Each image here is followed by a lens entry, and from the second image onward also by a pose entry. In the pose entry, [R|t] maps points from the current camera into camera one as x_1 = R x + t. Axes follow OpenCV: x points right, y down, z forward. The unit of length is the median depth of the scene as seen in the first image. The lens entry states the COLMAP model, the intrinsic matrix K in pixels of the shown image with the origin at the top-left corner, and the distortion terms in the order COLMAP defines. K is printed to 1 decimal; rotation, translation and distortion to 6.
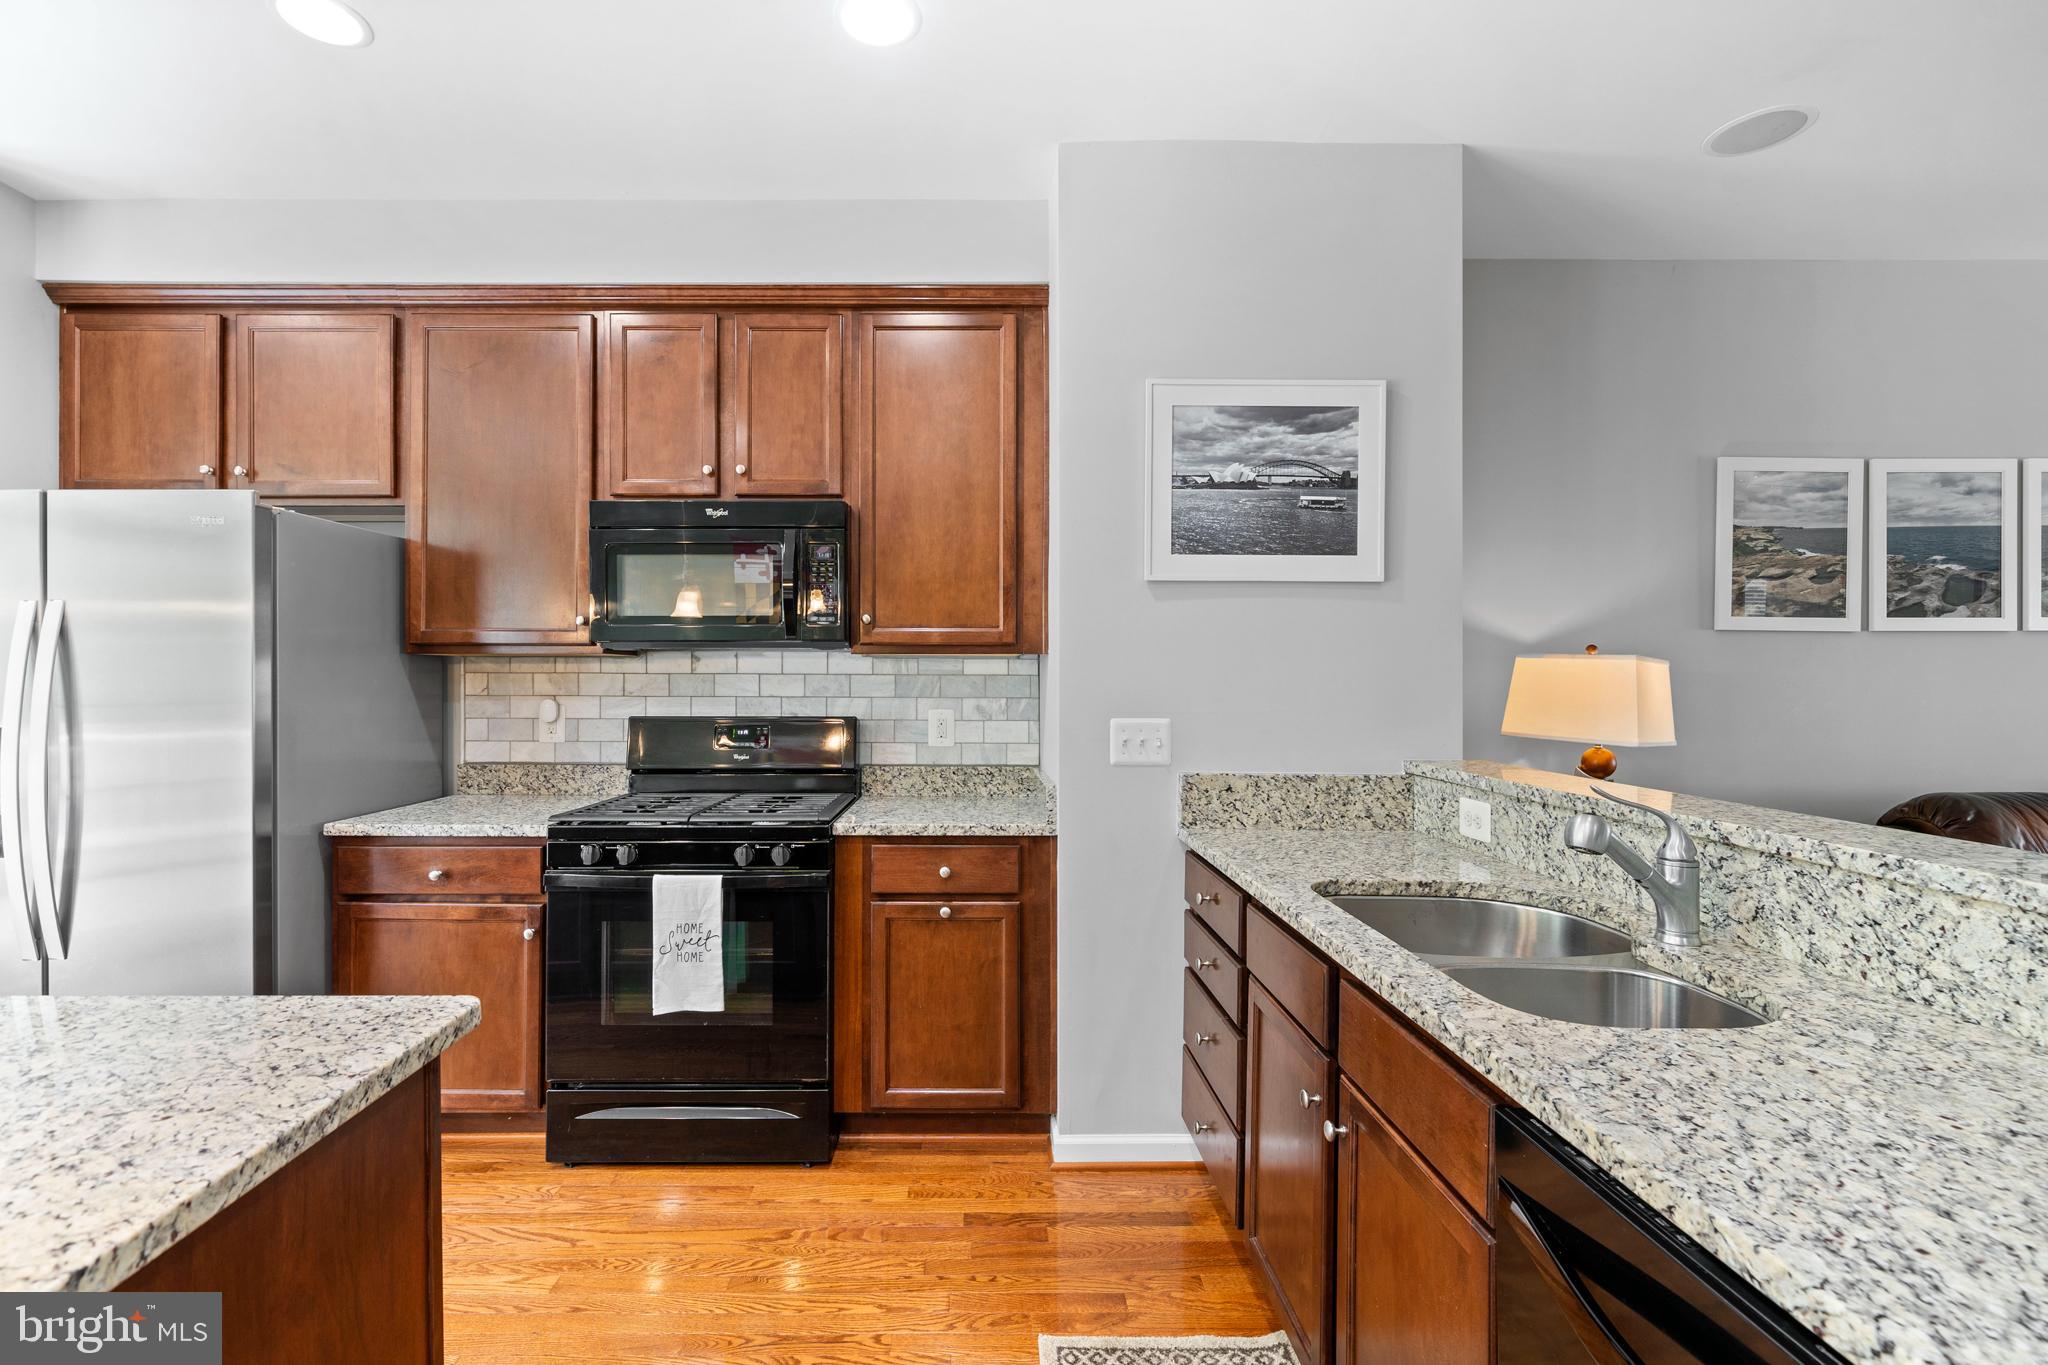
lens RADIAL K [[887.4, 0, 970.5], [0, 887.4, 676.6], [0, 0, 1]] dist [-0.001332, -0.000224]
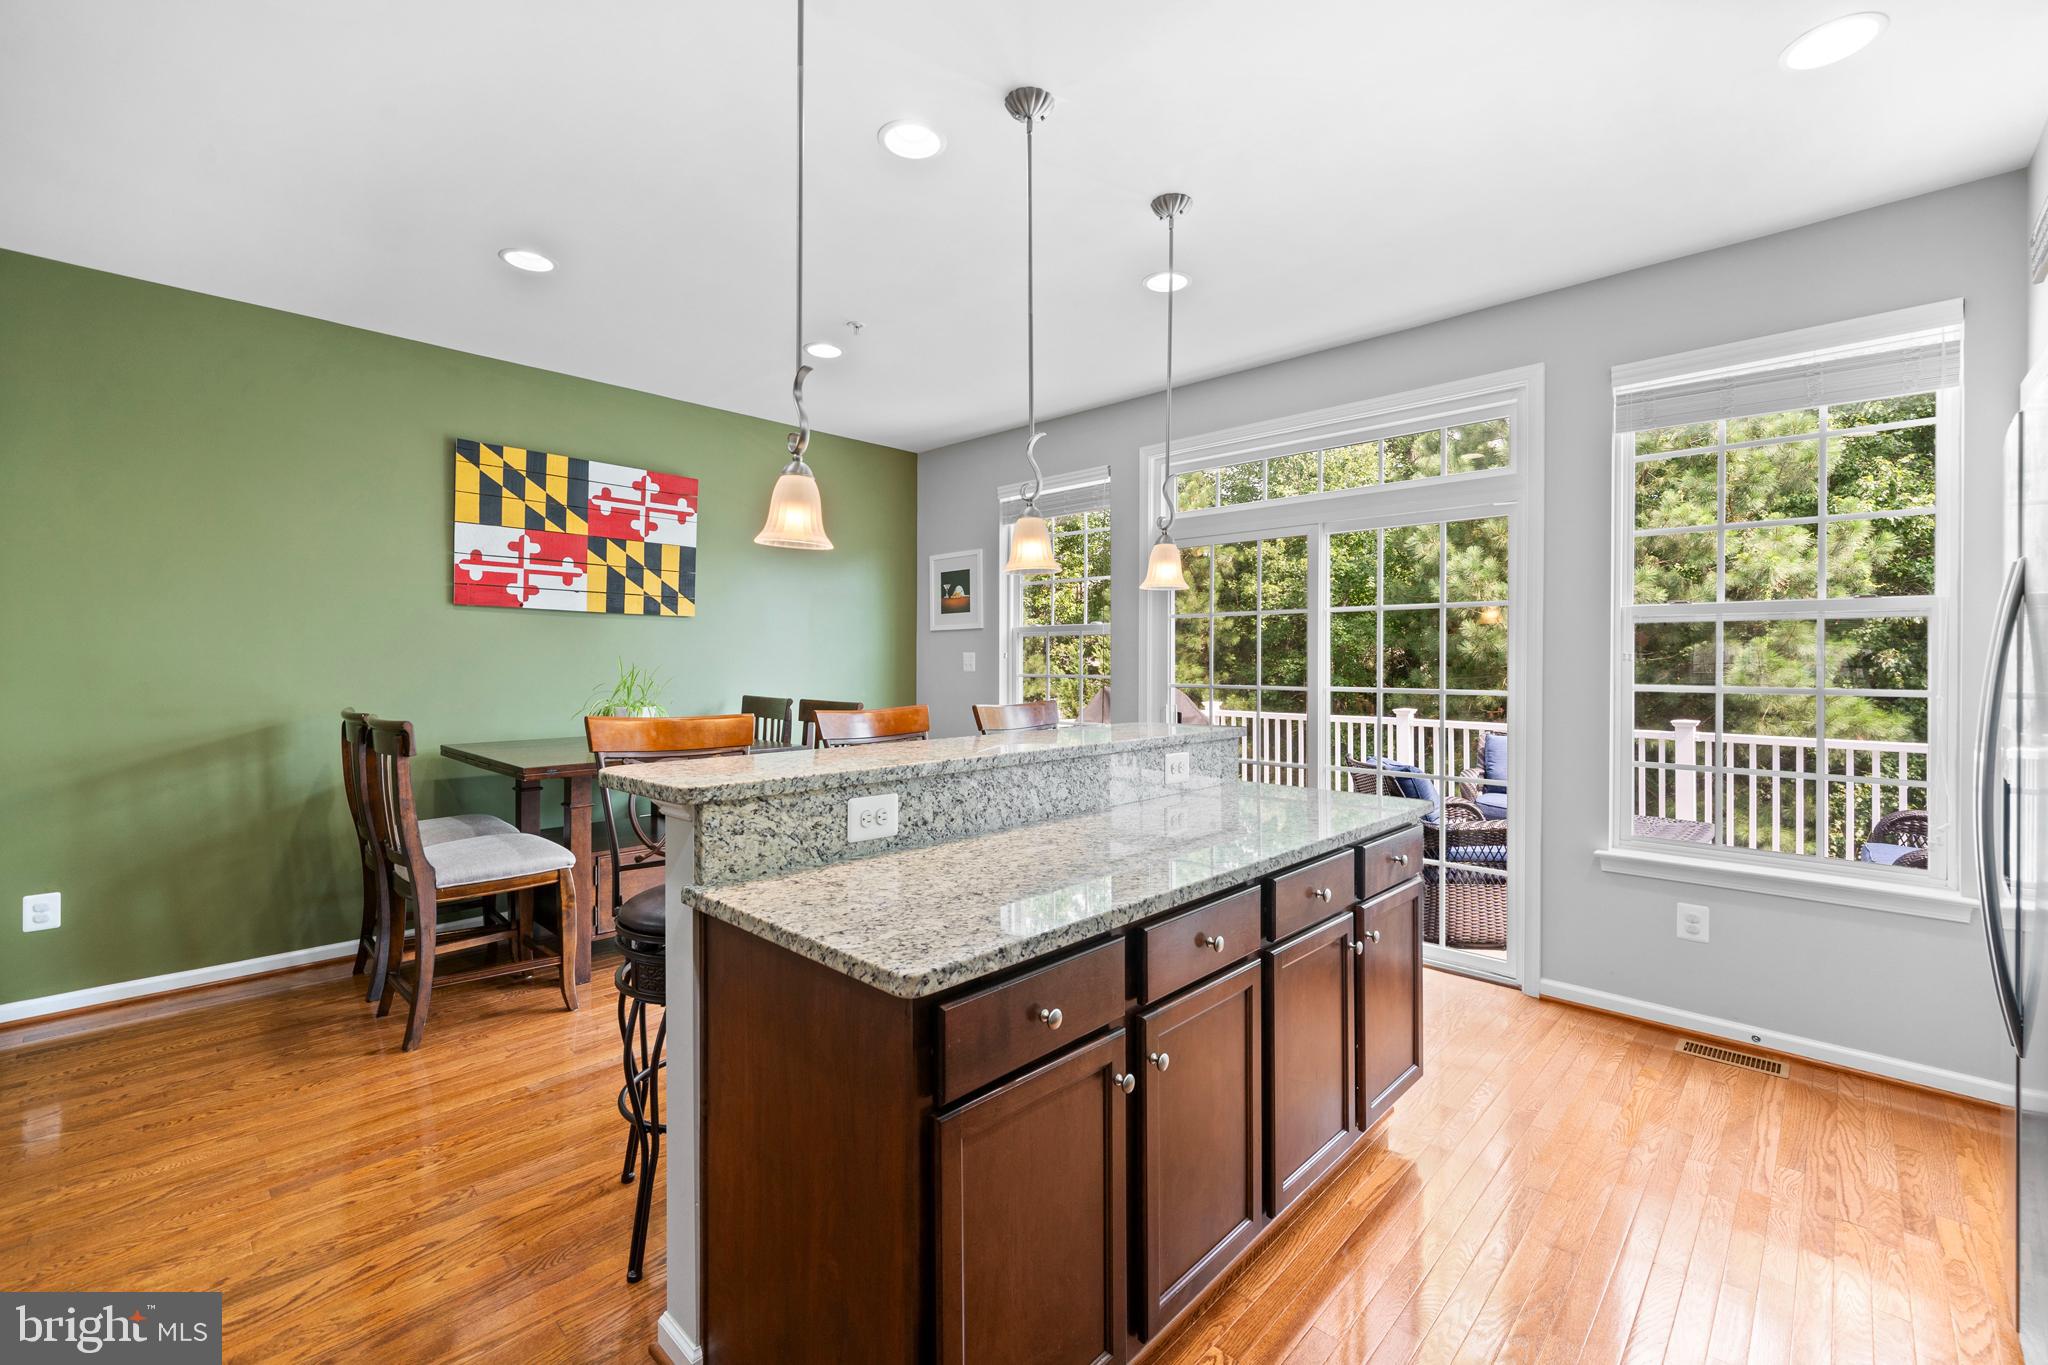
lens RADIAL K [[860.5, 0, 1030.0], [0, 860.5, 661.6], [0, 0, 1]] dist [-0.000473, -0.000037]
pose [[-0.686461, -0.001250, -0.727166, 0.028917], [-0.004281, 0.999988, 0.002322, -0.000510], [0.727154, 0.004707, -0.686458, 0.713627]]
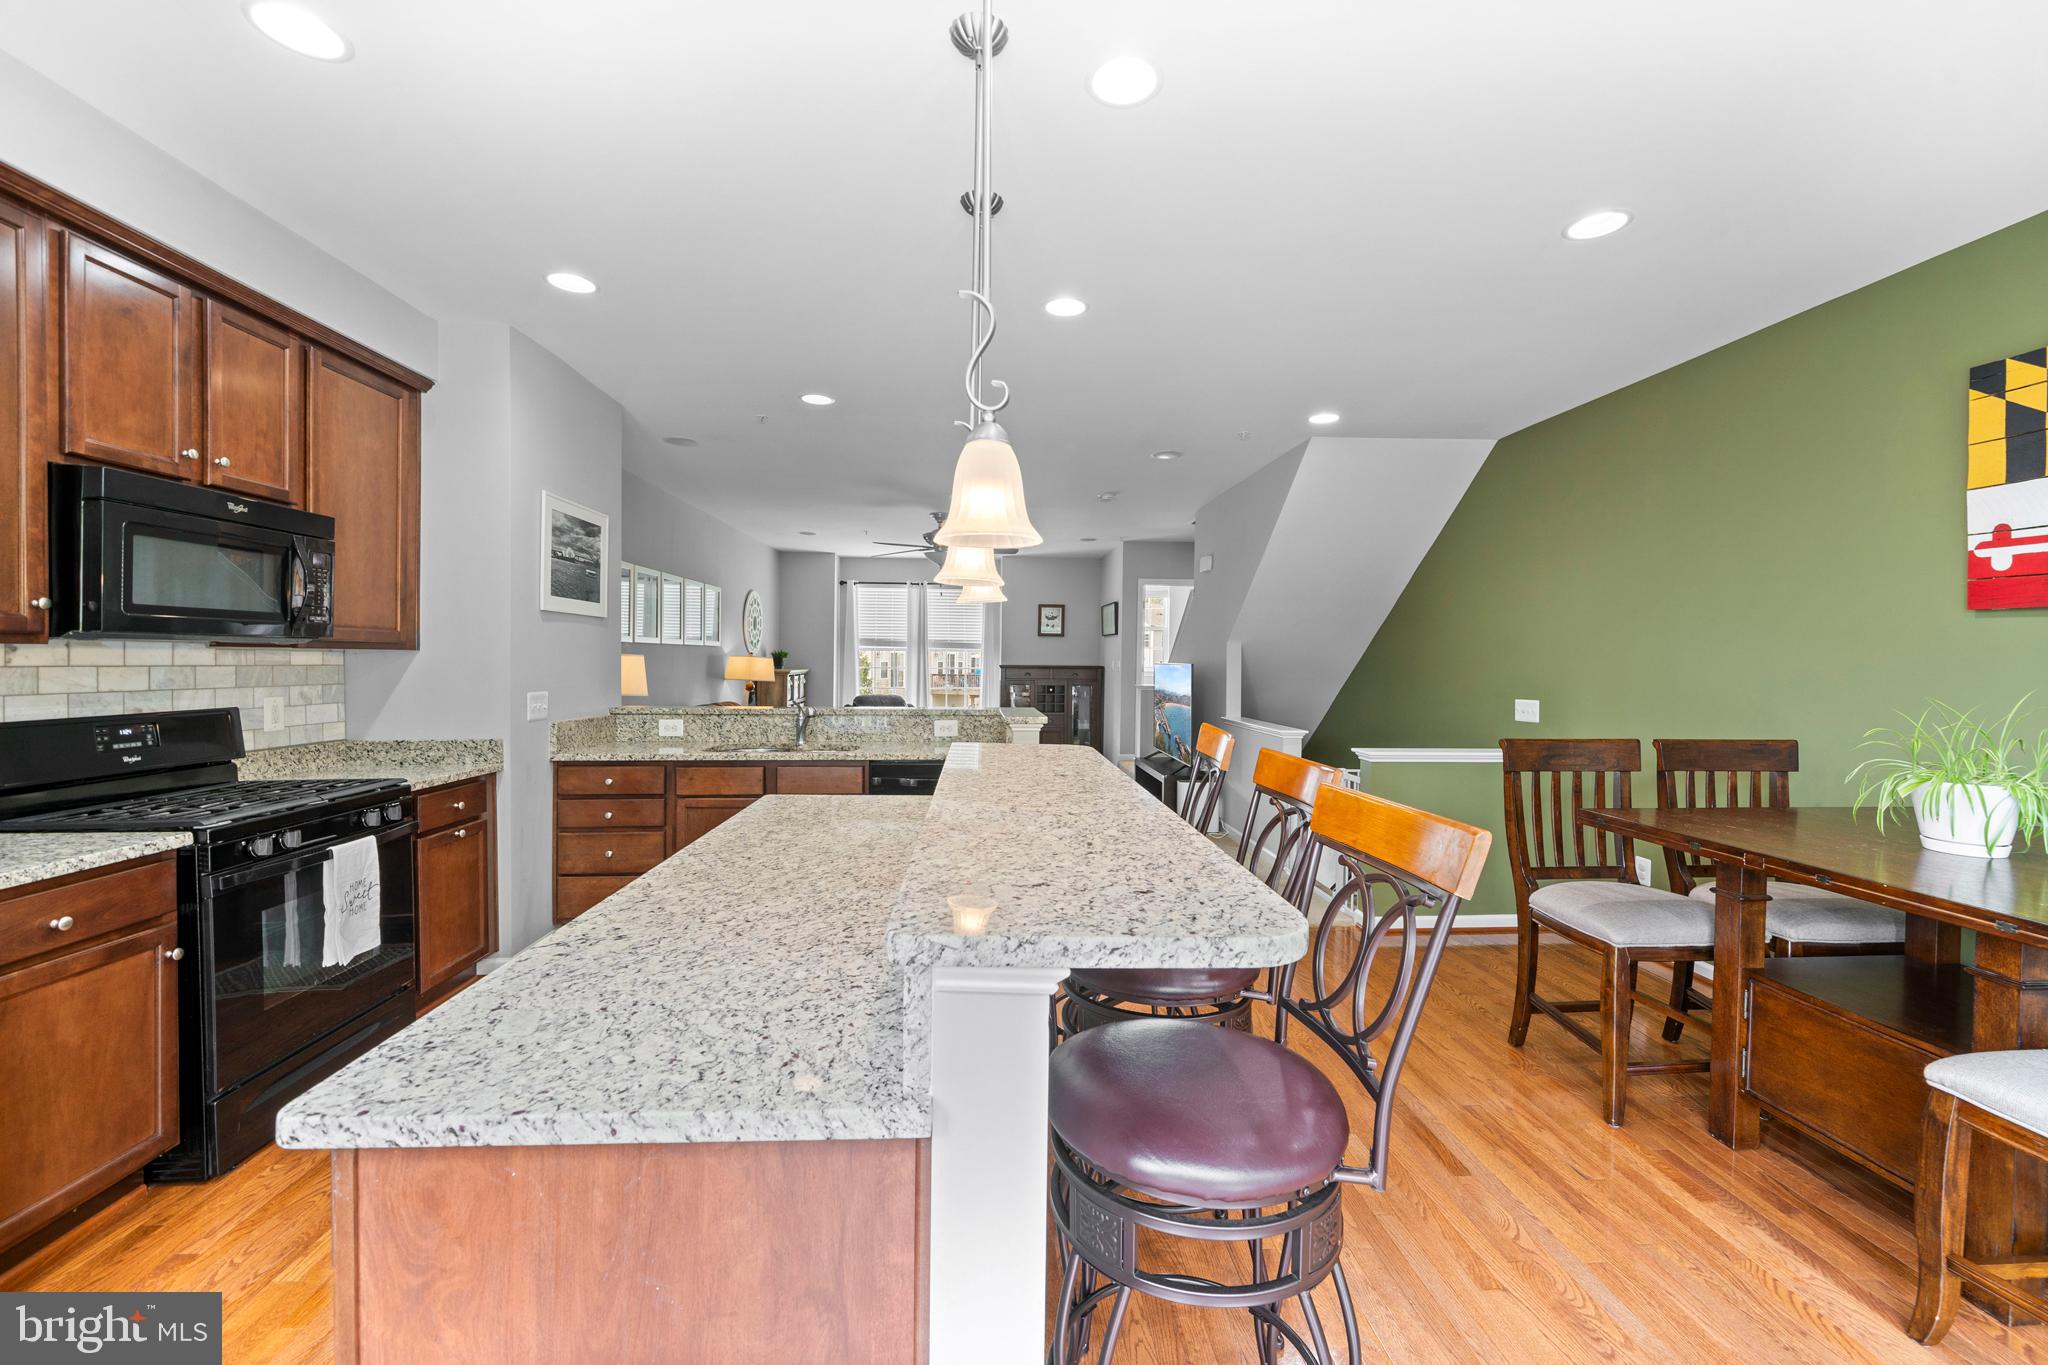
lens RADIAL K [[816.1, 0, 1031.8], [0, 816.1, 673.7], [0, 0, 1]] dist [-0.002447, -0.000190]
pose [[-0.068752, -0.018786, 0.997457, -1.222520], [-0.010783, 0.999778, 0.018087, -0.022103], [-0.997576, -0.009513, -0.068939, 0.155684]]
